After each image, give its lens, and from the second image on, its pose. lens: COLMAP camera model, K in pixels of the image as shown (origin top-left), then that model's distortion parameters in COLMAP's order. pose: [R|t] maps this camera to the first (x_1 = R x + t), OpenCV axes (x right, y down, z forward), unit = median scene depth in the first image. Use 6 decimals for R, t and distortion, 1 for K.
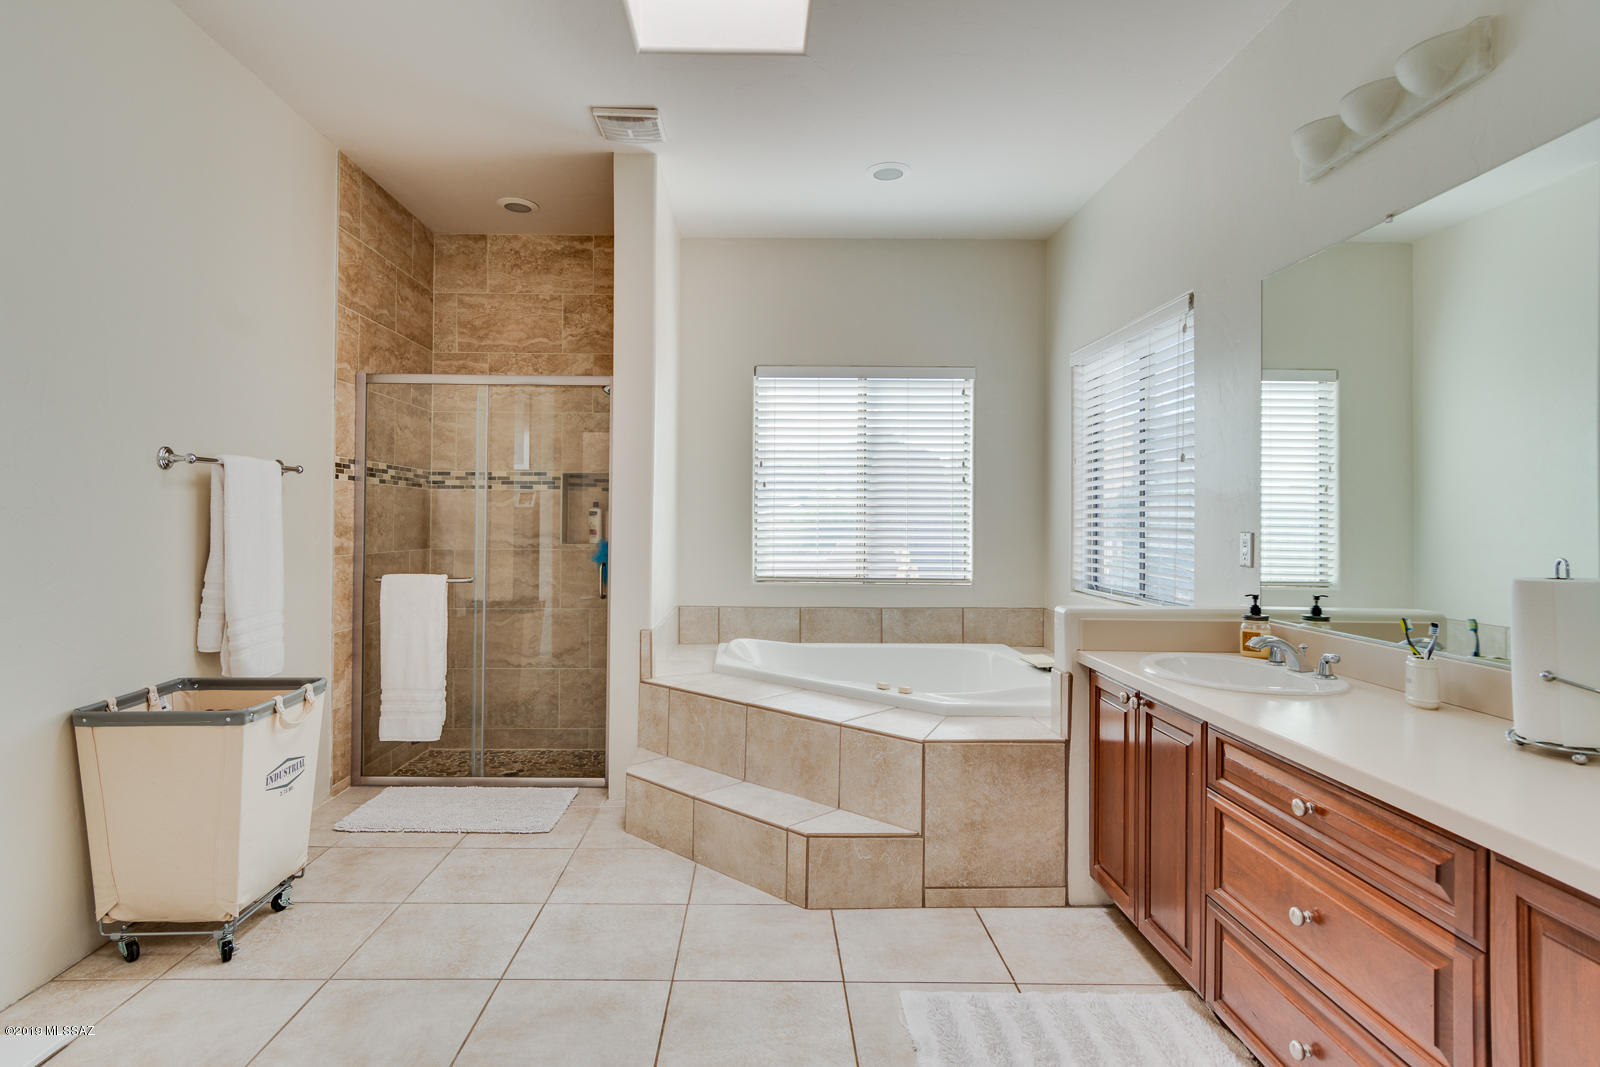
lens RADIAL K [[871.2, 0, 790.7], [0, 871.2, 518.4], [0, 0, 1]] dist [0.015989, -0.004108]
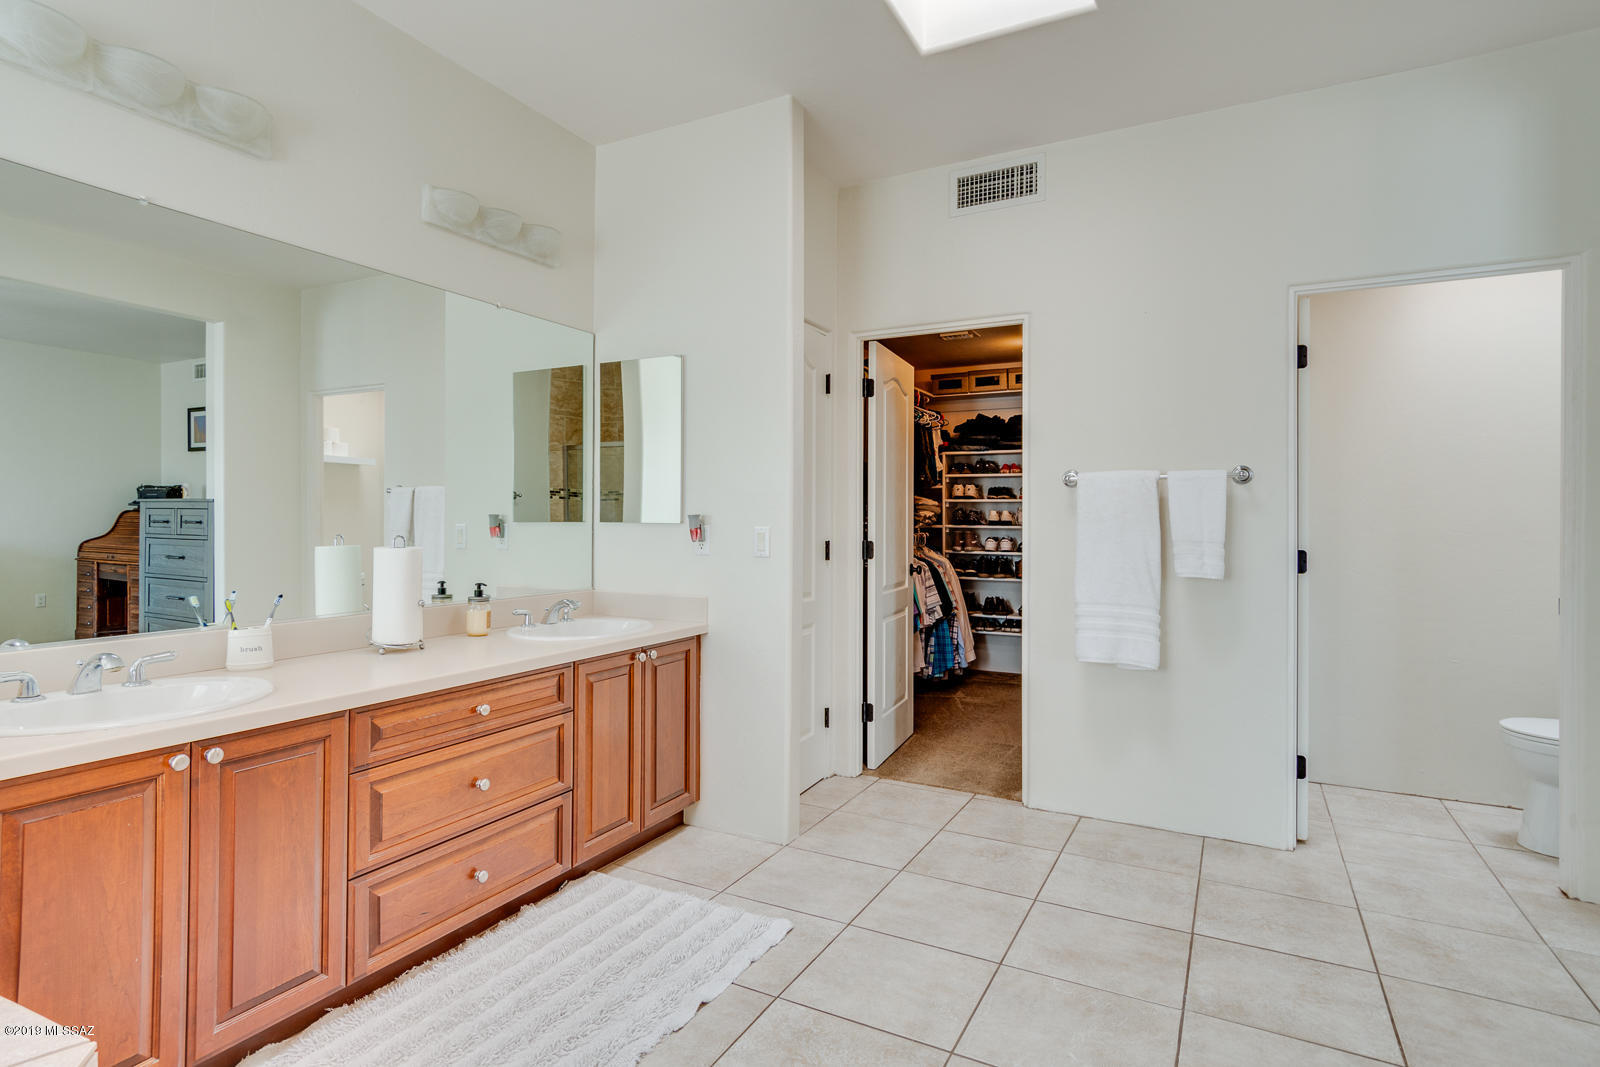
lens RADIAL K [[836.9, 0, 757.3], [0, 836.9, 524.6], [0, 0, 1]] dist [-0.014777, -0.000424]
pose [[-0.863685, -0.013392, 0.503854, -0.254816], [-0.012237, 0.999909, 0.005601, 0.005575], [-0.503883, -0.001328, -0.863771, 0.997682]]
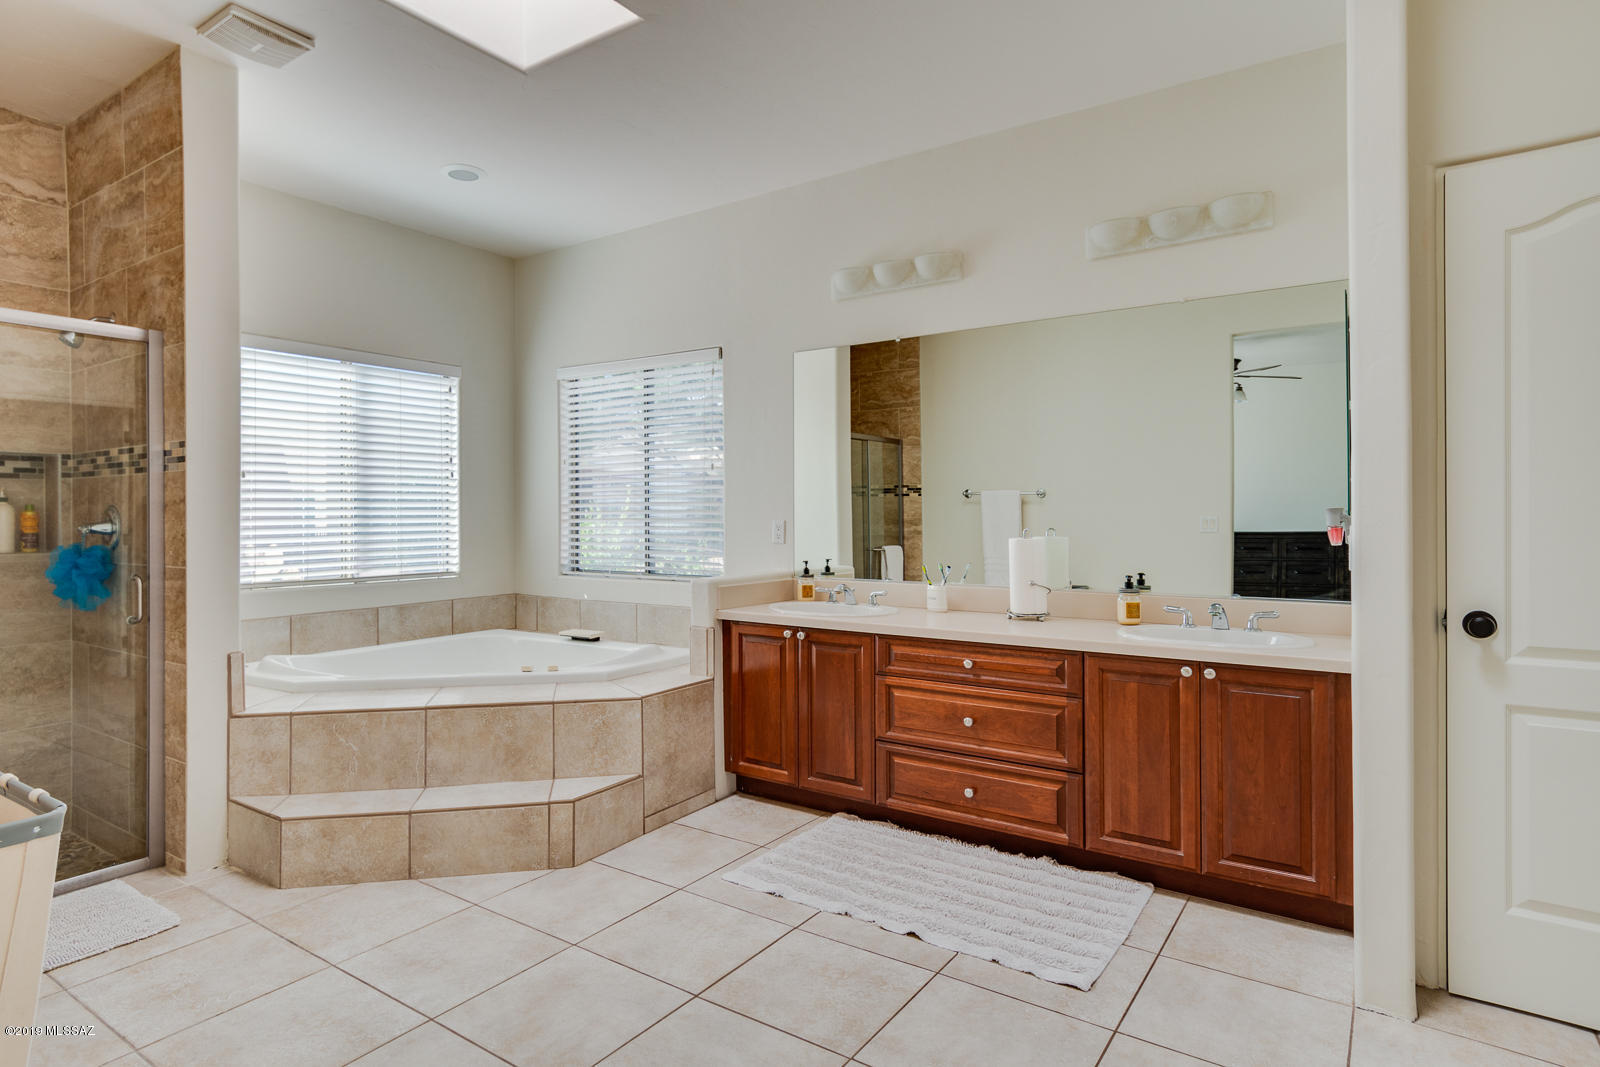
lens RADIAL K [[871.2, 0, 787.8], [0, 871.2, 521.9], [0, 0, 1]] dist [0.015989, -0.004108]
pose [[0.581337, -0.016969, 0.813486, -0.591156], [0.007354, 0.999851, 0.015601, -0.003395], [-0.813630, -0.003087, 0.581375, 0.115434]]
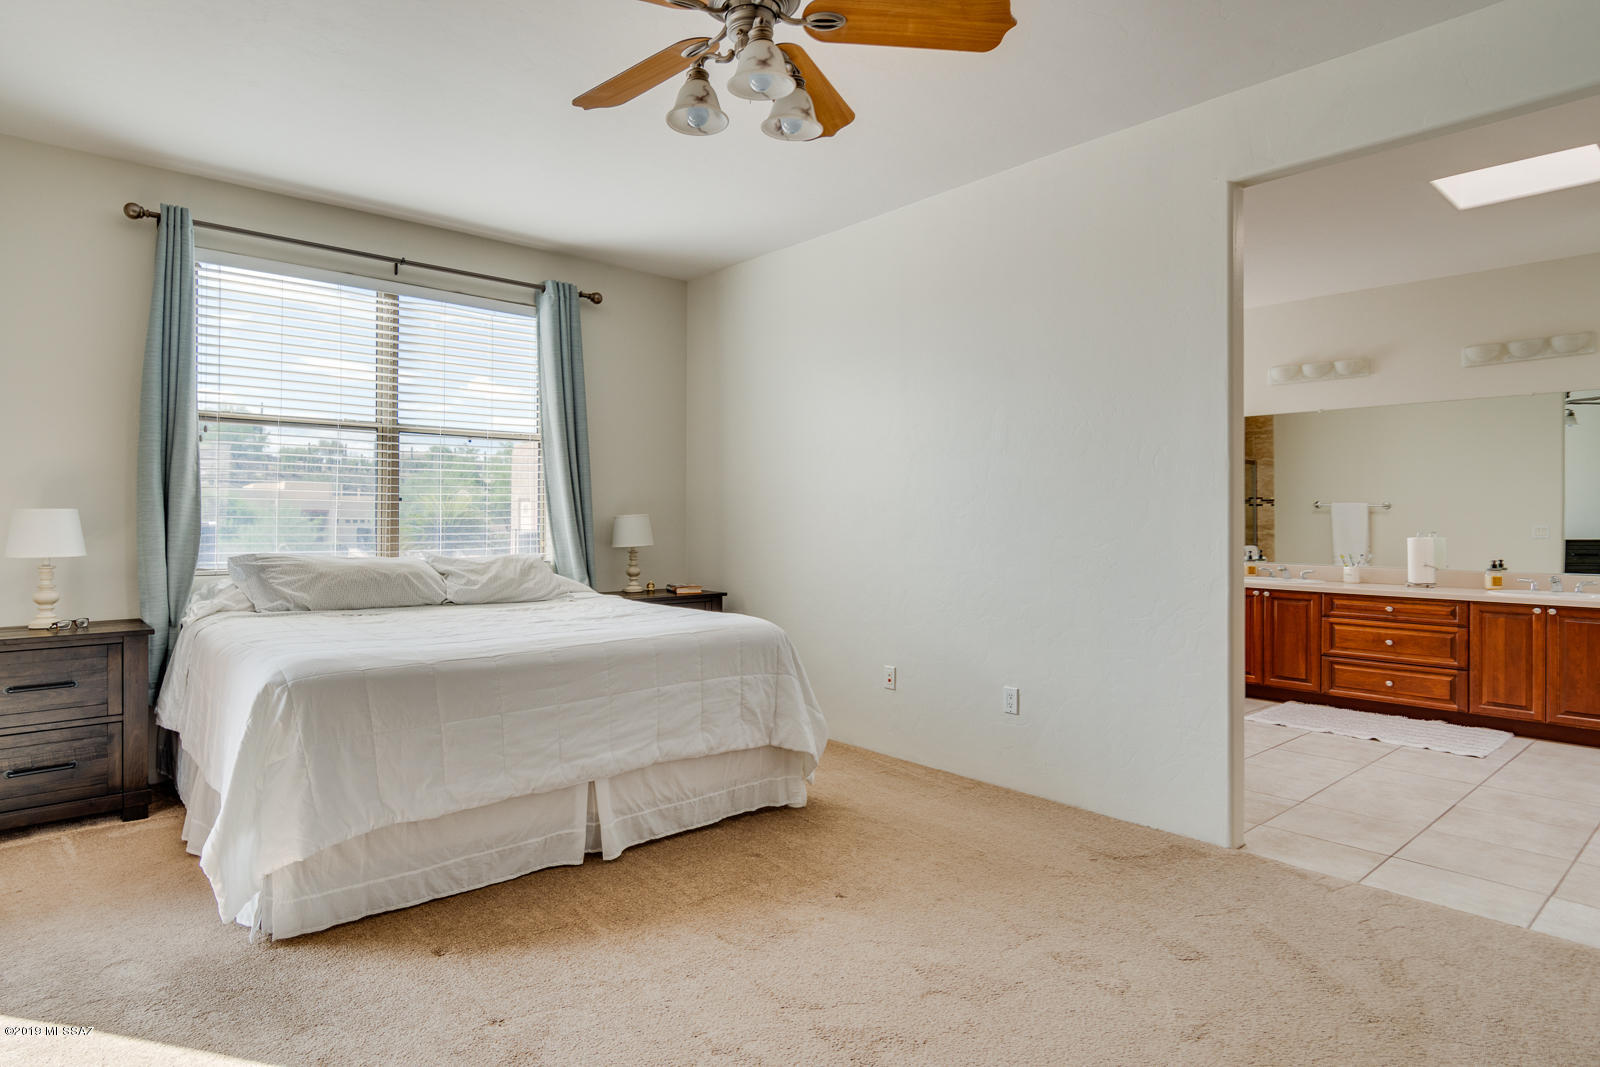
lens RADIAL K [[906.0, 0, 794.2], [0, 906.0, 515.9], [0, 0, 1]] dist [0.002673, -0.004750]
pose [[0.752866, -0.004069, 0.658161, -1.679182], [0.001156, 0.999988, 0.004860, -0.017971], [-0.658173, -0.002898, 0.752861, -0.040954]]
